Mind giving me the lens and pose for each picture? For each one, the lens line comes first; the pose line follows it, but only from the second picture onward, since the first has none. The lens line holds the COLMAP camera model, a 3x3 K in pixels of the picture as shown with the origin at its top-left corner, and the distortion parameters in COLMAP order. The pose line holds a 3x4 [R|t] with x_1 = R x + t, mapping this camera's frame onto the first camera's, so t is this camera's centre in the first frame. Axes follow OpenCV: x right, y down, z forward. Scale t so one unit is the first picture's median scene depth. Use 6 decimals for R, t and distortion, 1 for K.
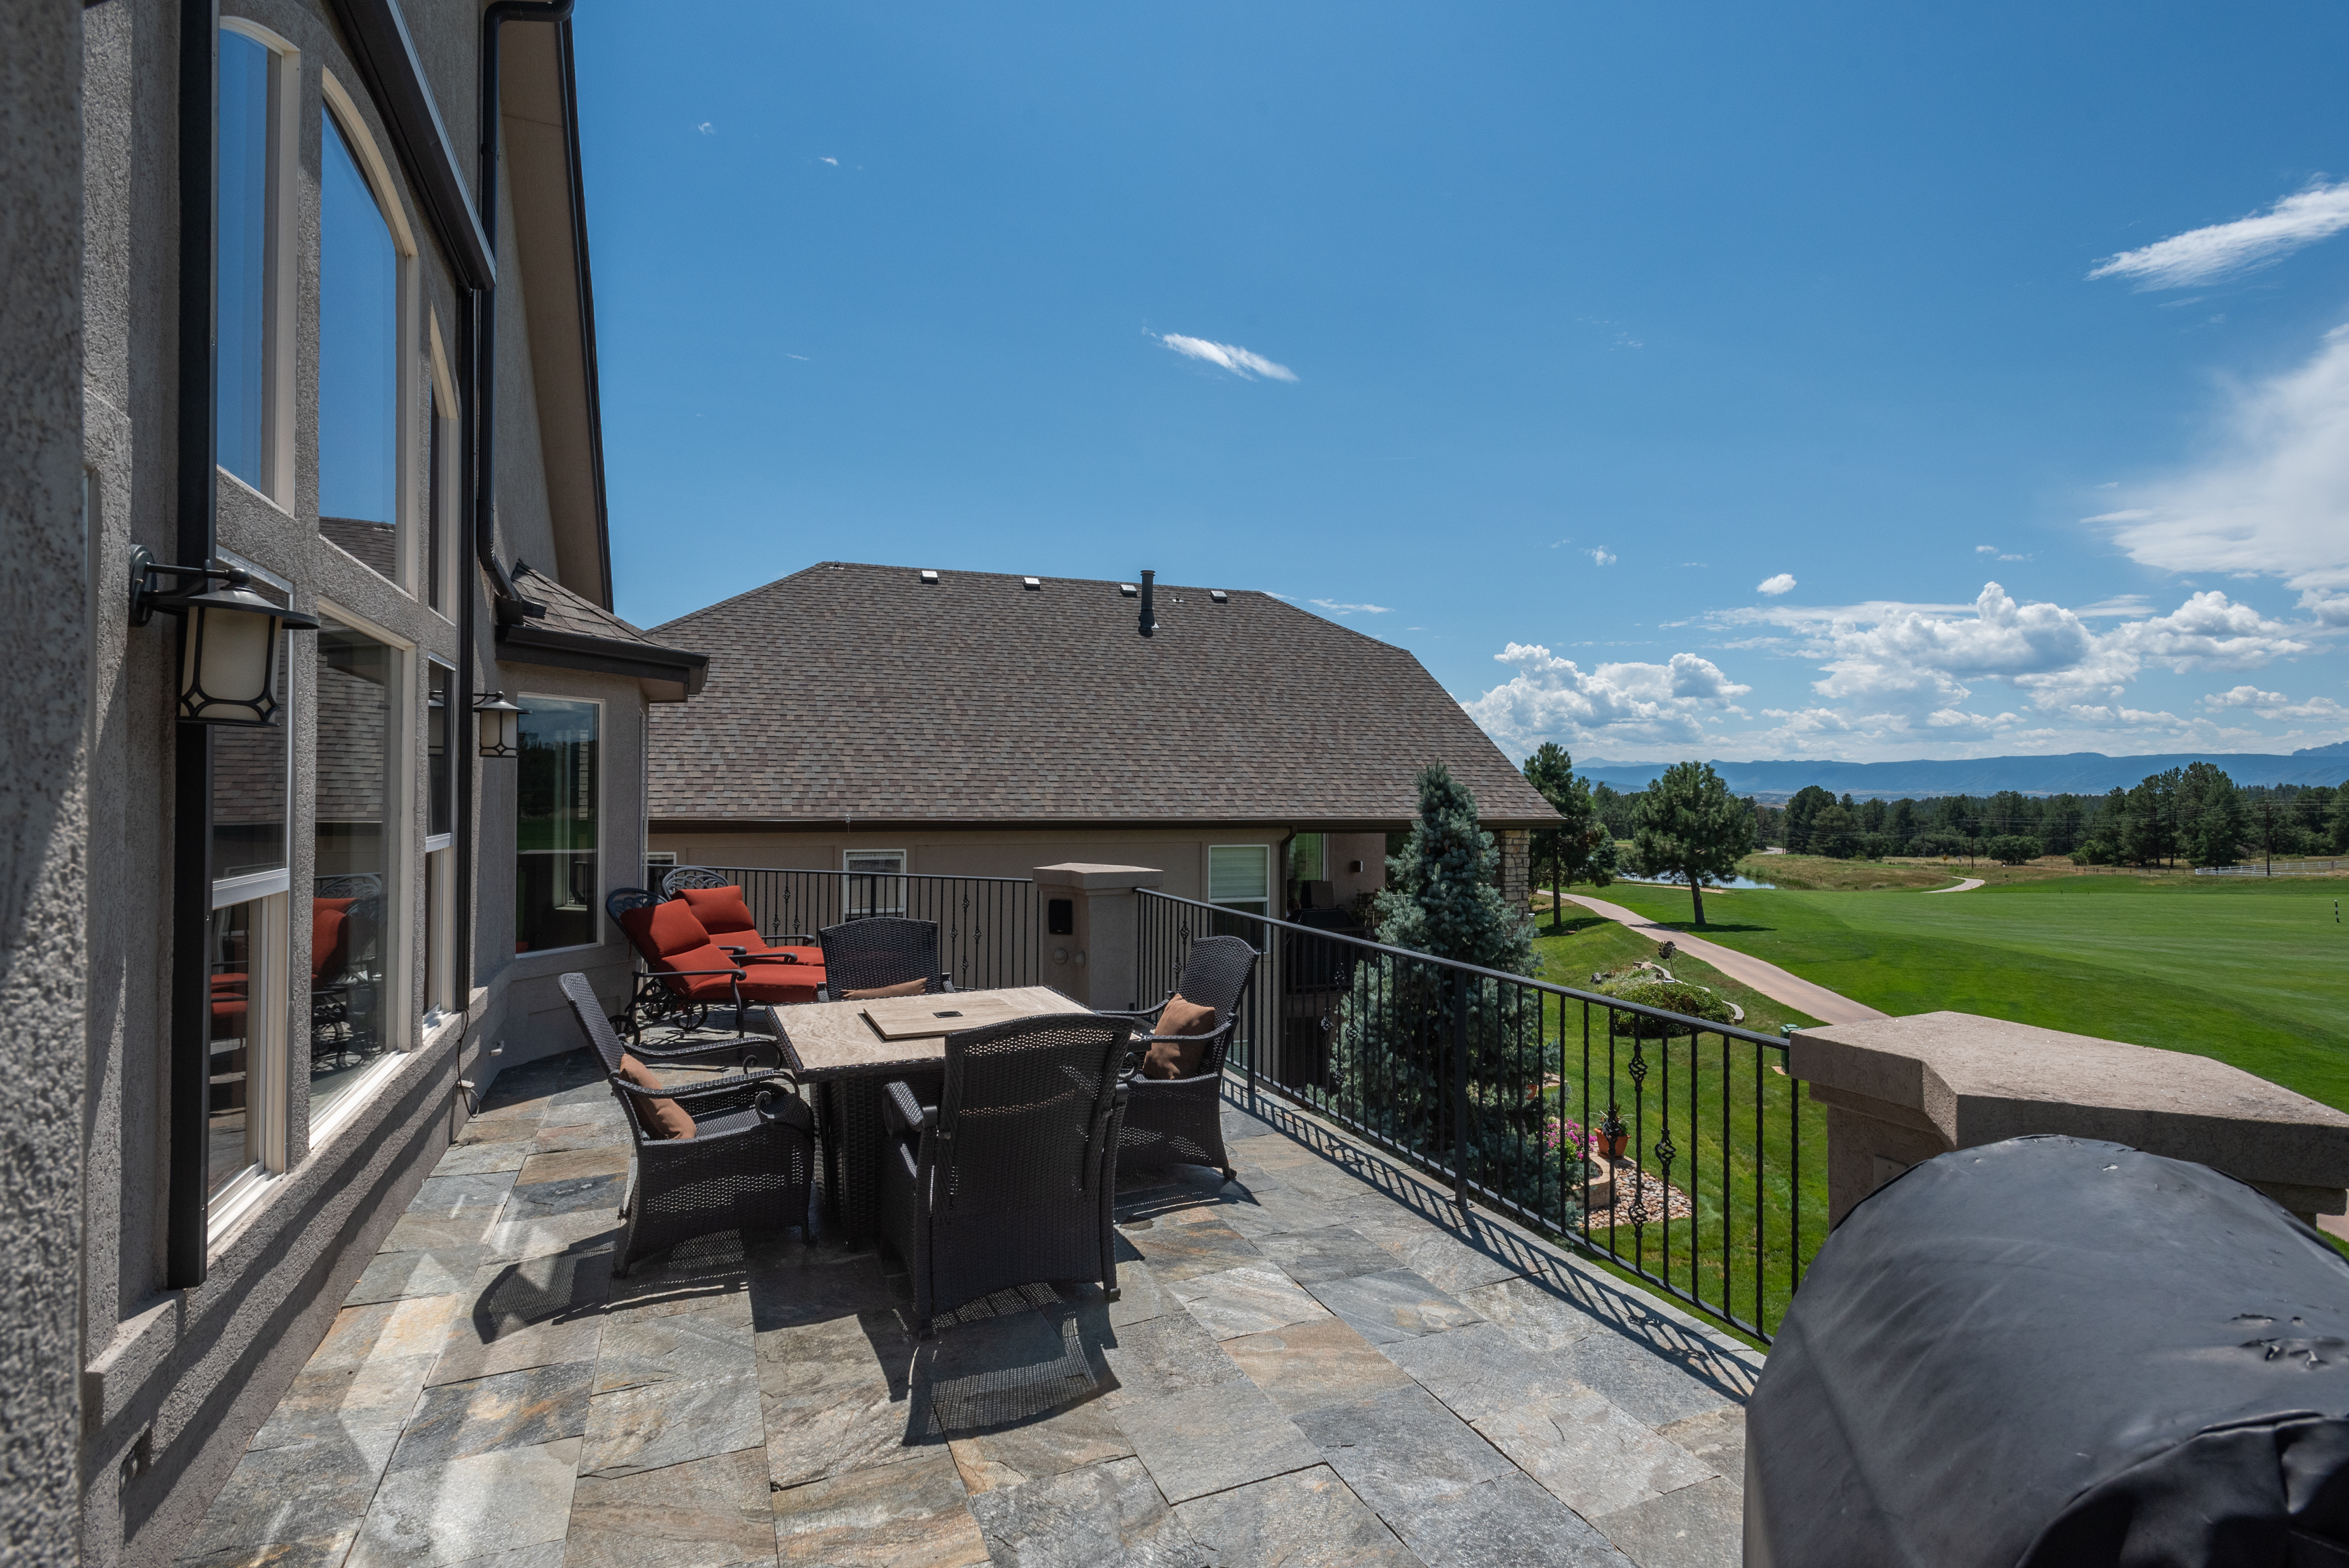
lens RADIAL K [[1107.8, 0, 1163.2], [0, 1107.8, 786.3], [0, 0, 1]] dist [0.018474, -0.005465]
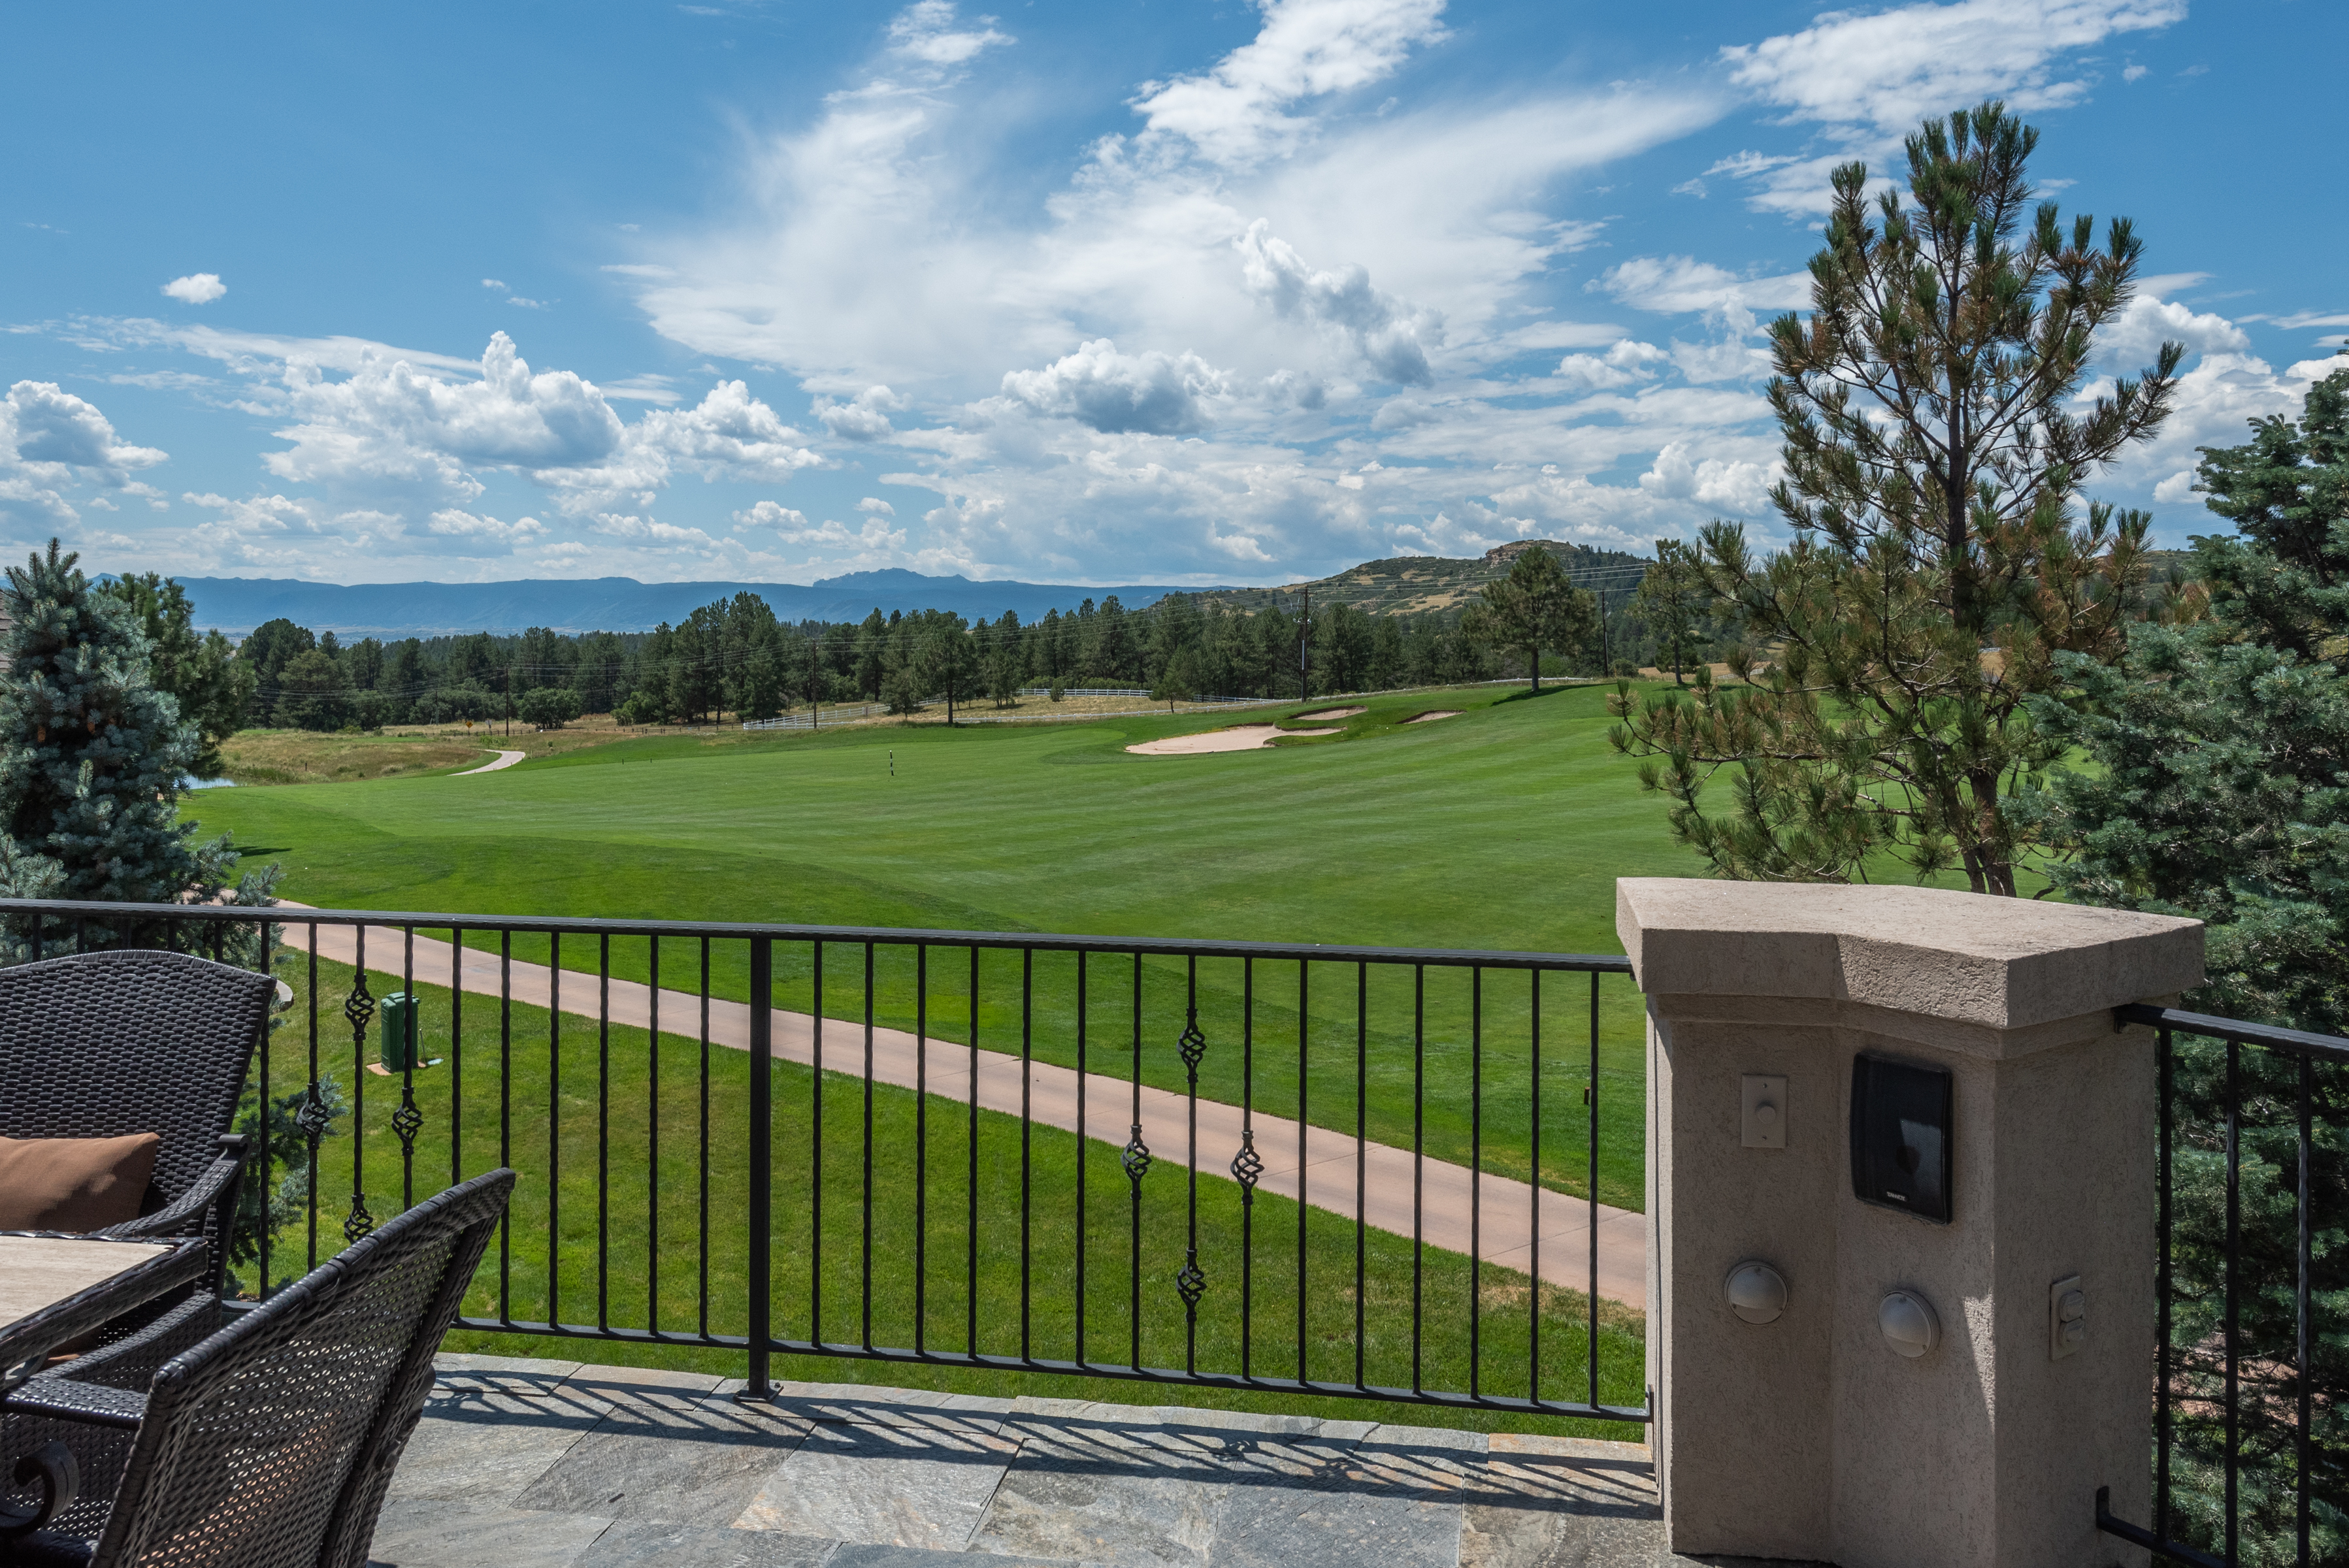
lens RADIAL K [[1817.3, 0, 1203.3], [0, 1817.3, 660.1], [0, 0, 1]] dist [0.025480, -0.023128]
pose [[0.540349, -0.014364, 0.841318, -0.103139], [-0.004341, 0.999793, 0.019858, 0.005980], [-0.841430, -0.014383, 0.540175, 0.117957]]
